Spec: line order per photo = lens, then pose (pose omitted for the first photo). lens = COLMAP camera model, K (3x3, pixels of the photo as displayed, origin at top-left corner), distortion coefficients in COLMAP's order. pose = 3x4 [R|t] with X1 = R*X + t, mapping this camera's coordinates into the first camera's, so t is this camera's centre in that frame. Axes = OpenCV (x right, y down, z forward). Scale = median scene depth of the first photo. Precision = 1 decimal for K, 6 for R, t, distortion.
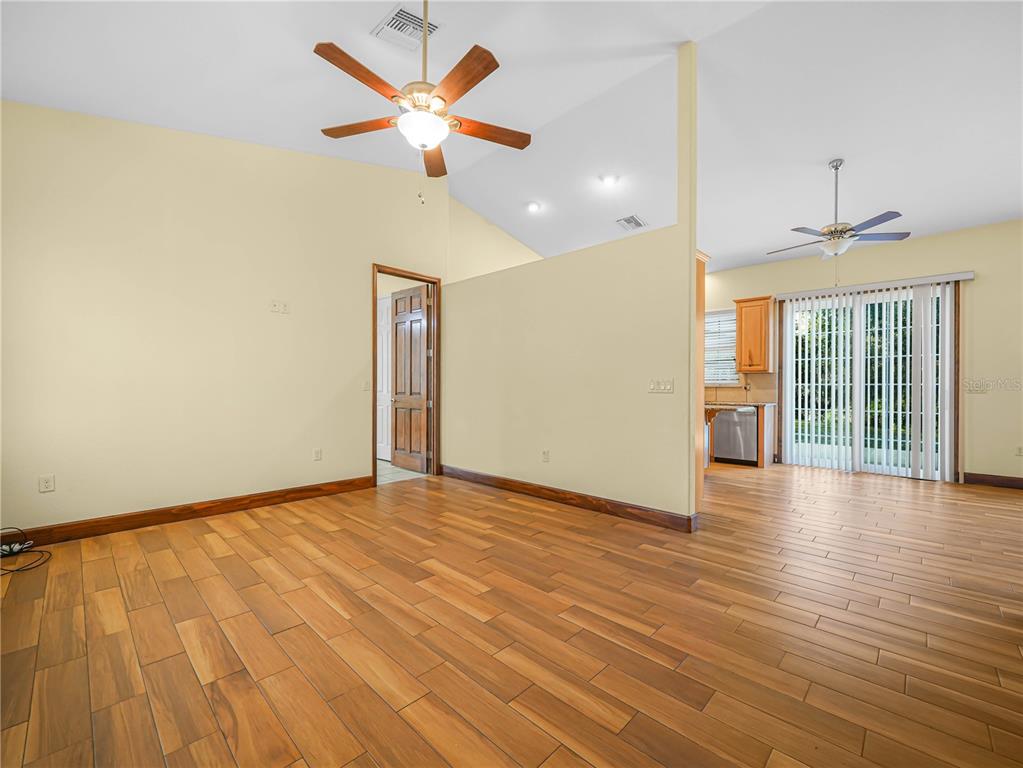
lens RADIAL K [[431.0, 0, 514.7], [0, 431.0, 387.9], [0, 0, 1]] dist [-0.000257, -0.000127]
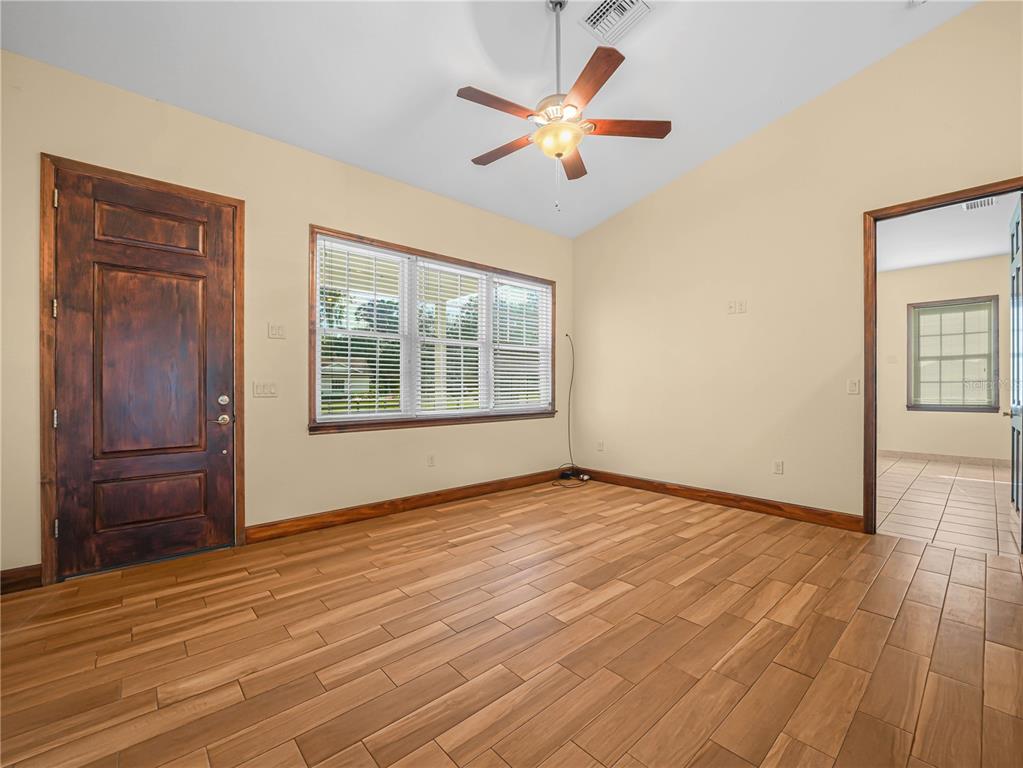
lens RADIAL K [[431.0, 0, 514.7], [0, 431.0, 387.9], [0, 0, 1]] dist [-0.000257, -0.000127]
pose [[-0.066900, -0.004281, -0.997751, 0.680809], [0.000406, 0.999991, -0.004318, -0.007321], [0.997760, -0.000694, -0.066897, 0.781749]]
